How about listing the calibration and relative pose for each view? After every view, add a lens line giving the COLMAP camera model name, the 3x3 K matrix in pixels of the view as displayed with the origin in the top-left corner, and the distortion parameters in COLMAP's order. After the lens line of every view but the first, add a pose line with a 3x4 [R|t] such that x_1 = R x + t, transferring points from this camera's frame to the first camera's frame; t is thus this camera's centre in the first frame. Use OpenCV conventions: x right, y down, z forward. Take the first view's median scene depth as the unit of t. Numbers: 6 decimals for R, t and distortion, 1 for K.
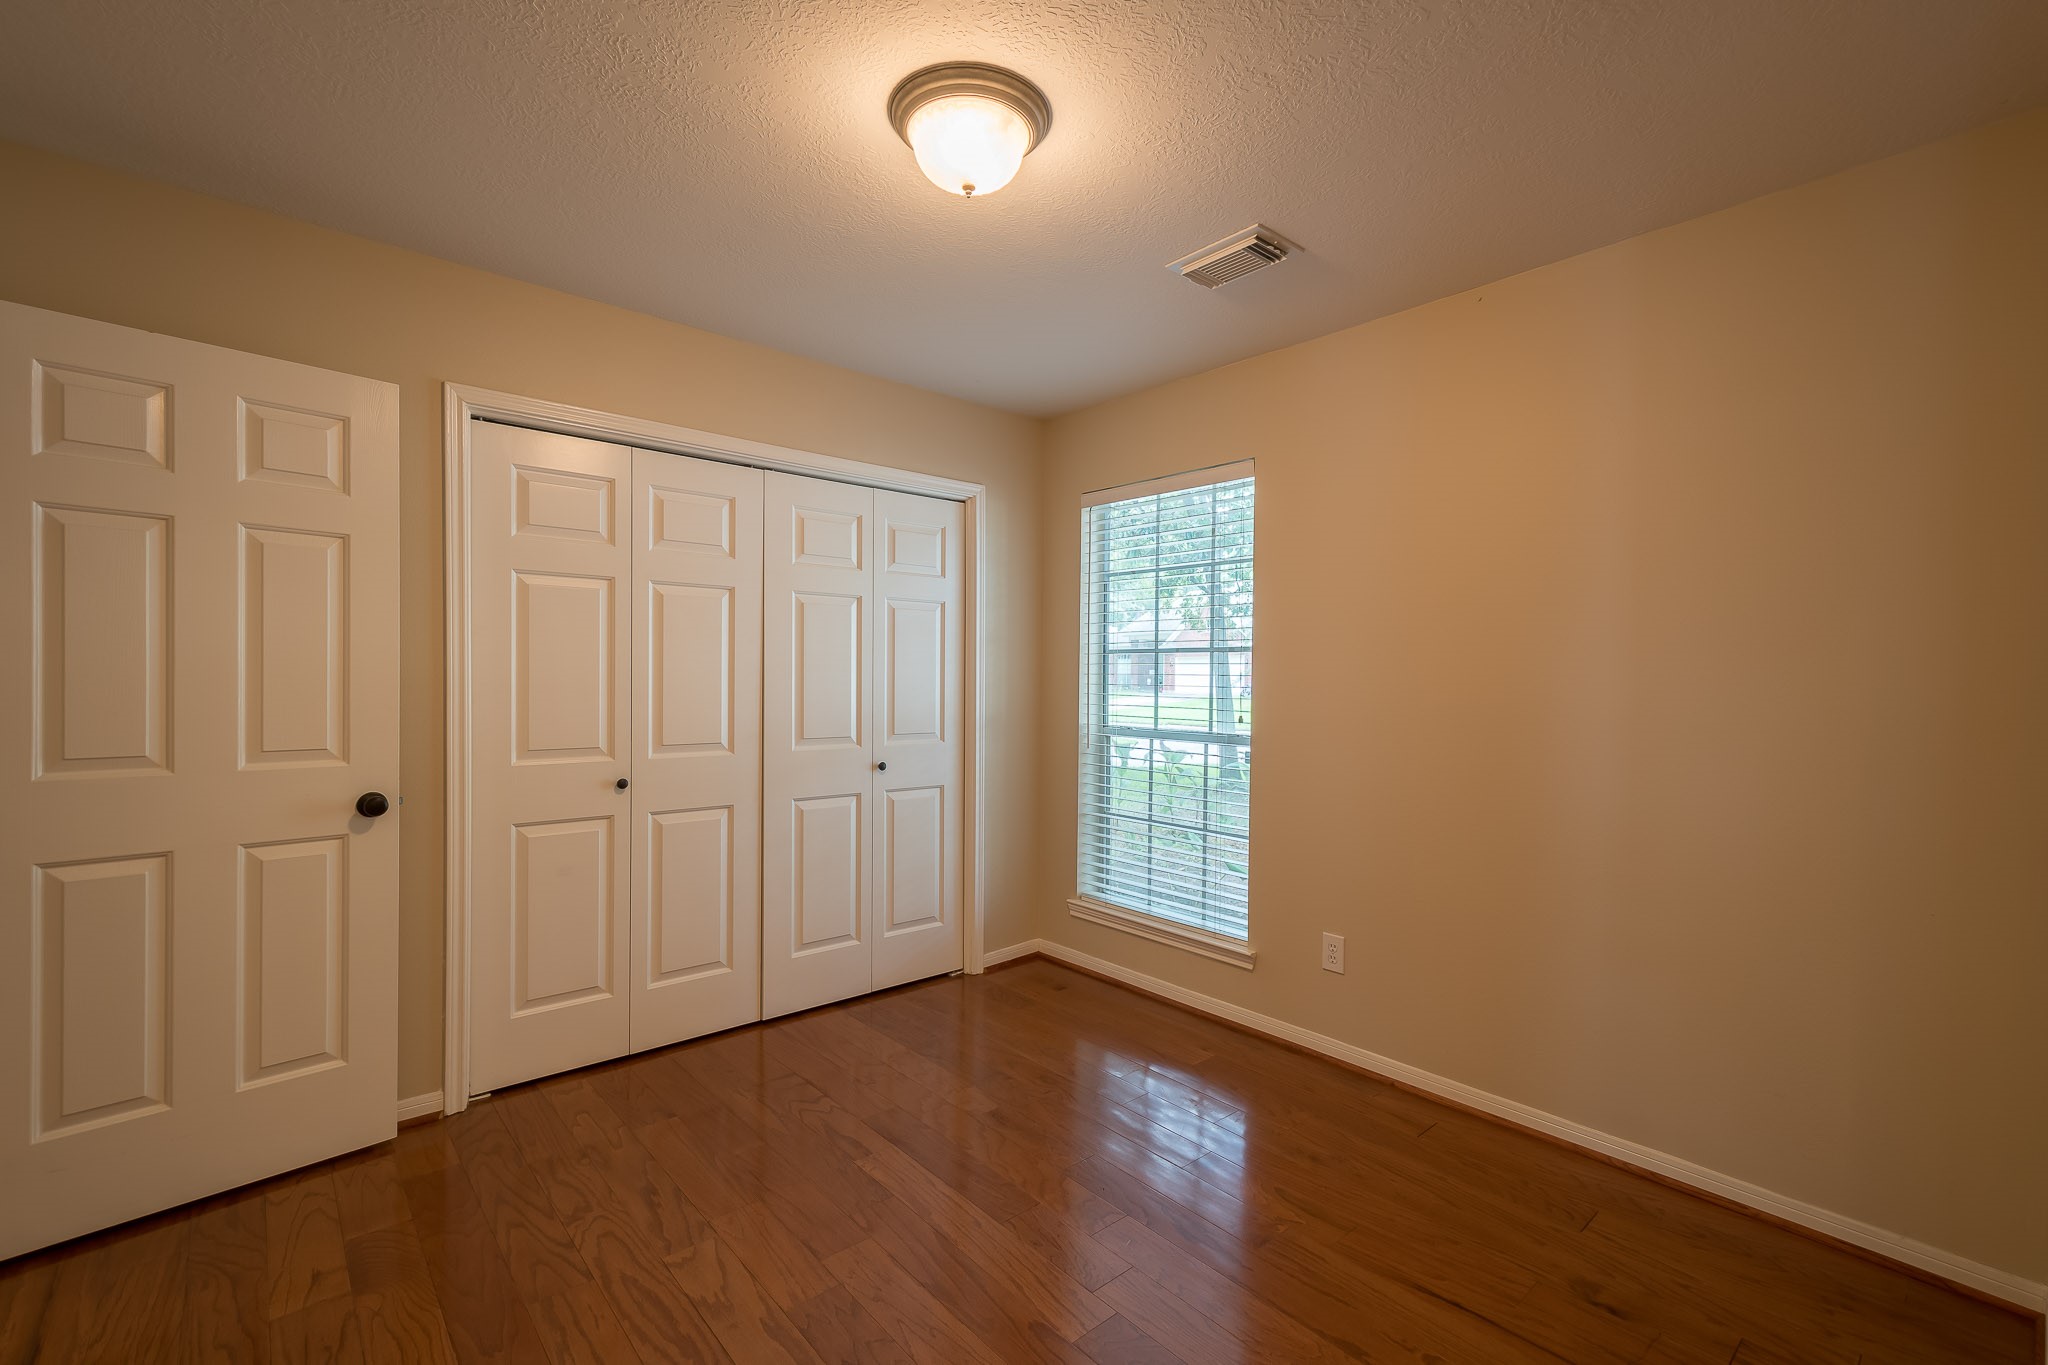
lens RADIAL K [[890.2, 0, 1024.5], [0, 890.2, 685.8], [0, 0, 1]] dist [0.013043, -0.000119]
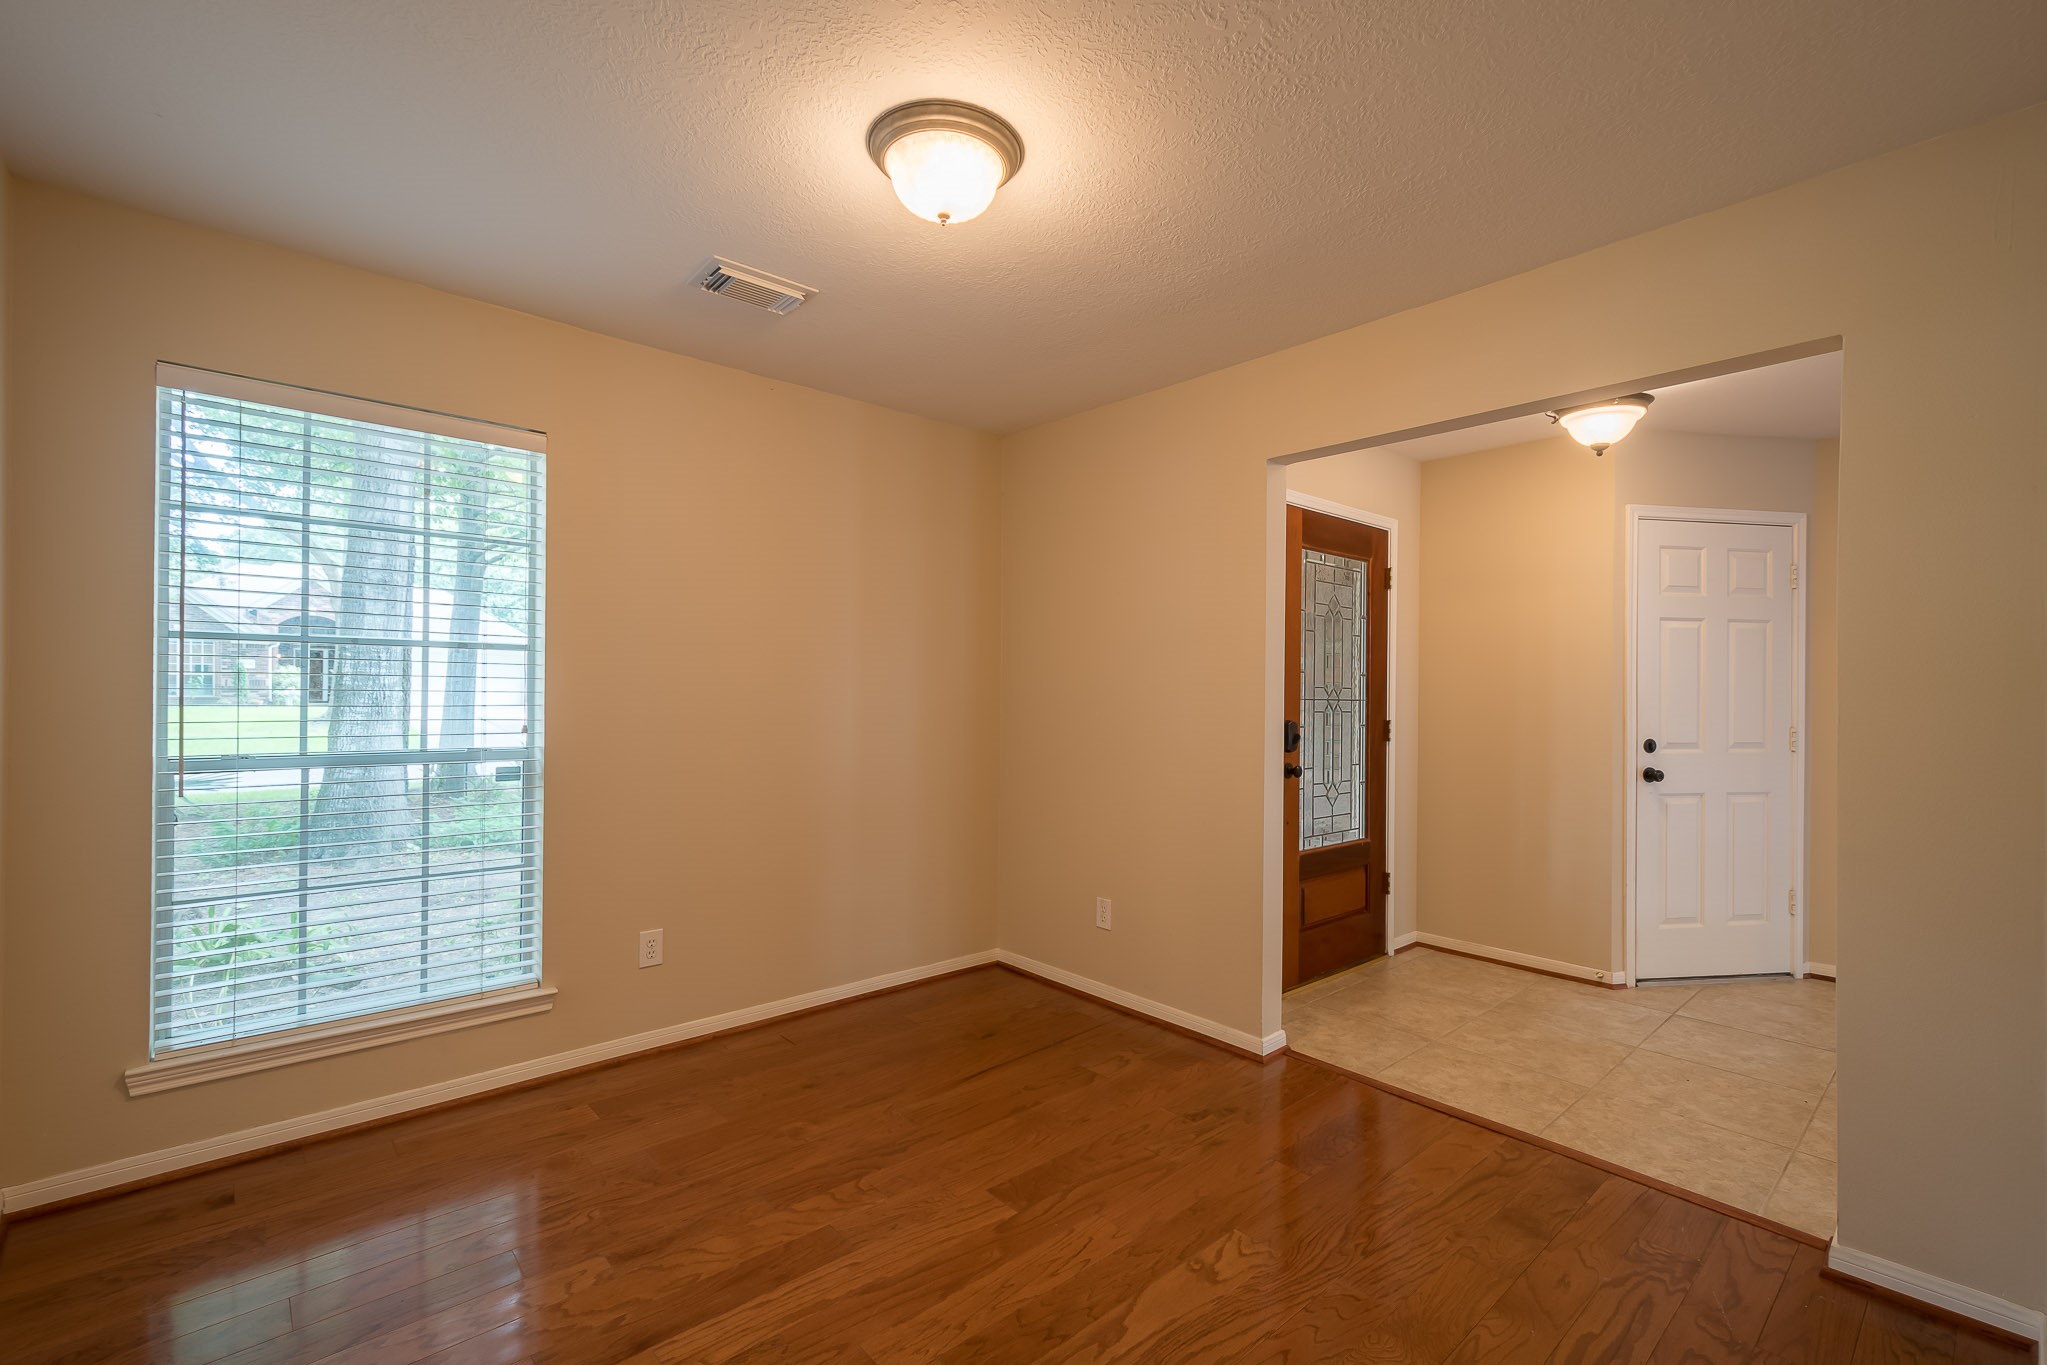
lens RADIAL K [[889.7, 0, 1035.1], [0, 889.7, 691.6], [0, 0, 1]] dist [0.013043, -0.000119]
pose [[-0.022296, -0.011198, 0.999689, -0.669156], [-0.005400, 0.999924, 0.011080, -0.011650], [-0.999737, -0.005152, -0.022355, 0.557229]]
